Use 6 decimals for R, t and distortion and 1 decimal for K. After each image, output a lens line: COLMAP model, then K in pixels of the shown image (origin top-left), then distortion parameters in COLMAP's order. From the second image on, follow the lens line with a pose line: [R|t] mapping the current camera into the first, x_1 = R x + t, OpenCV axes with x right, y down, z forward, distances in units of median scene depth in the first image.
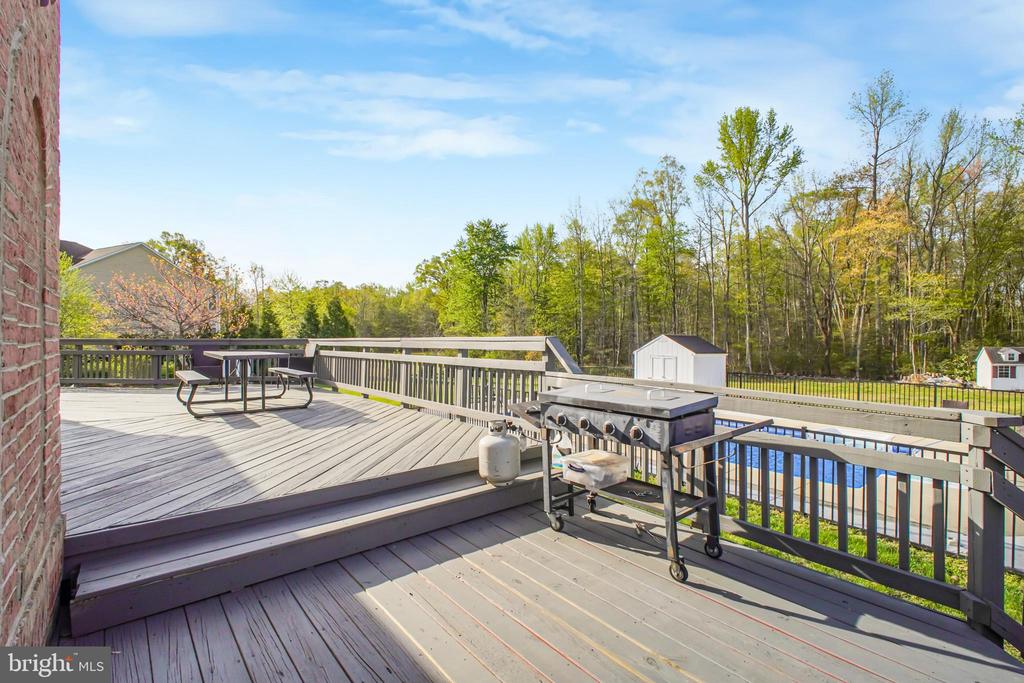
lens RADIAL K [[469.4, 0, 500.9], [0, 469.4, 344.2], [0, 0, 1]] dist [0.010761, -0.006202]
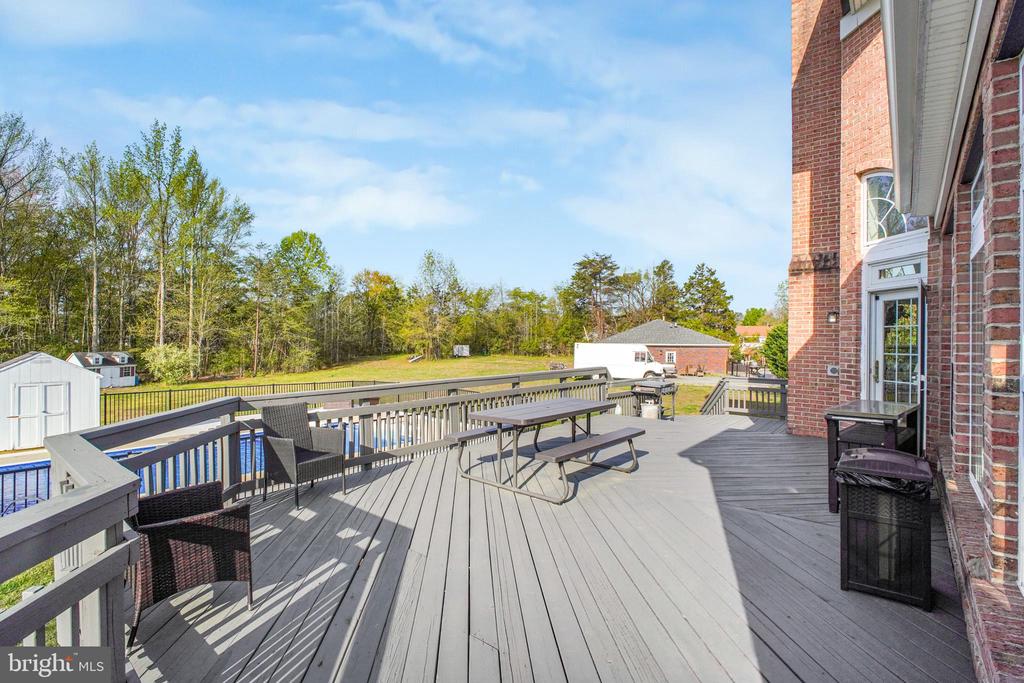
lens RADIAL K [[465.3, 0, 512.0], [0, 465.3, 341.5], [0, 0, 1]] dist [-0.017475, -0.000373]
pose [[-0.201255, -0.001796, 0.979537, -0.153743], [0.004802, 0.999984, 0.002821, -0.012332], [-0.979527, 0.005271, -0.201243, 0.134298]]
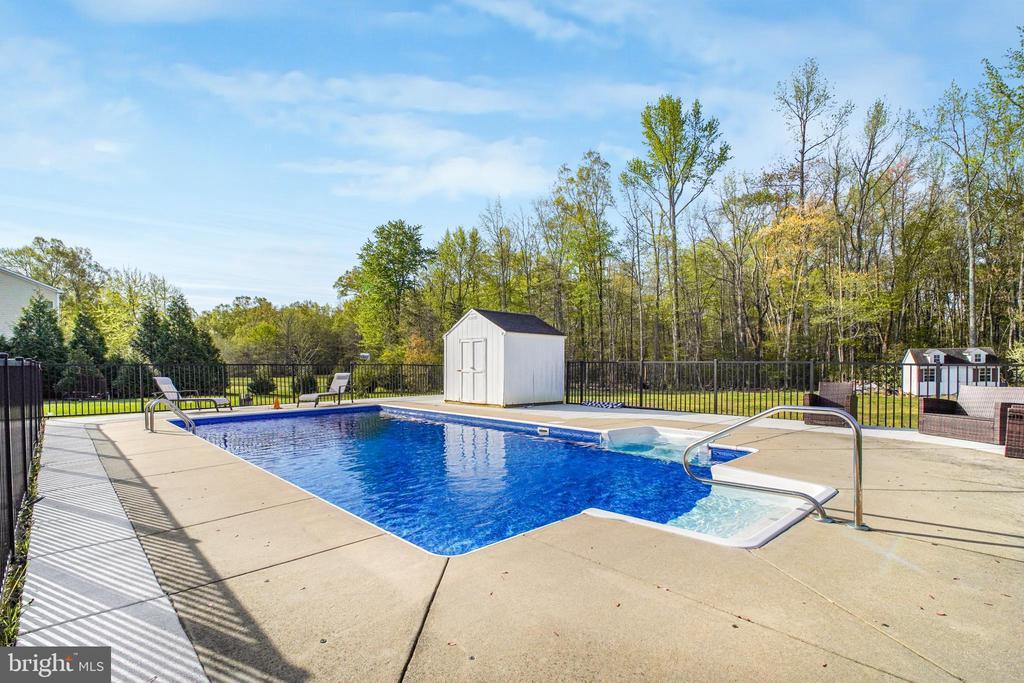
lens RADIAL K [[482.9, 0, 495.4], [0, 482.9, 366.2], [0, 0, 1]] dist [0.001463, -0.001090]
pose [[0.997296, -0.011862, 0.072521, 0.100163], [0.012111, 0.999922, -0.002990, 0.020953], [-0.072480, 0.003860, 0.997362, 0.079353]]
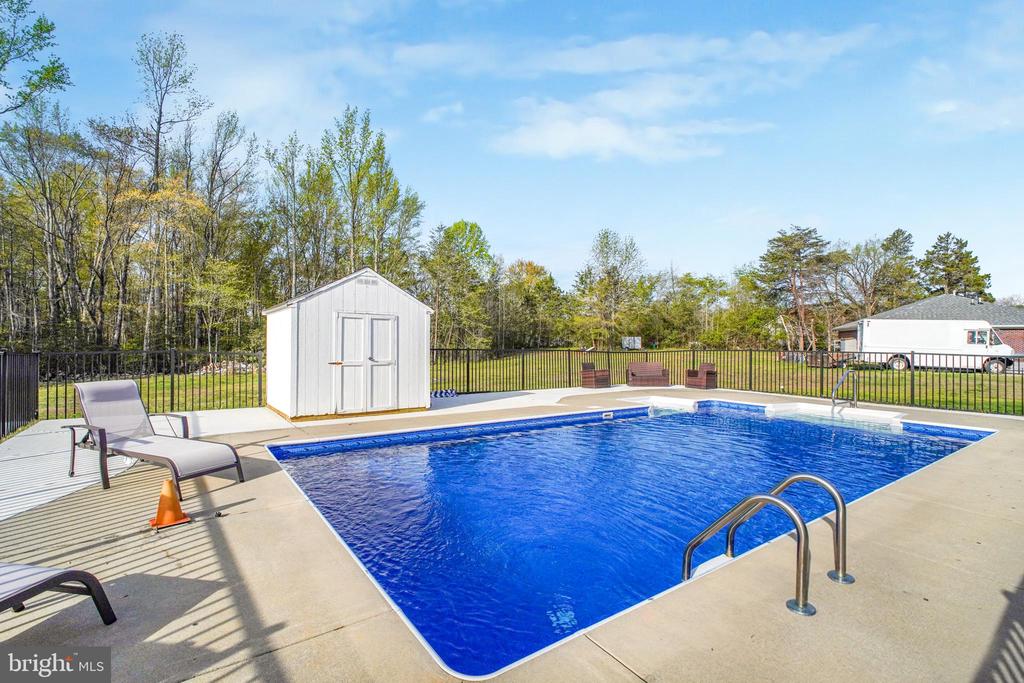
lens RADIAL K [[463.6, 0, 501.0], [0, 463.6, 348.7], [0, 0, 1]] dist [-0.007907, 0.000257]
pose [[0.065456, -0.011852, 0.997785, -0.031091], [0.000108, 0.999930, 0.011870, 0.017373], [-0.997855, -0.000669, 0.065453, 0.265622]]
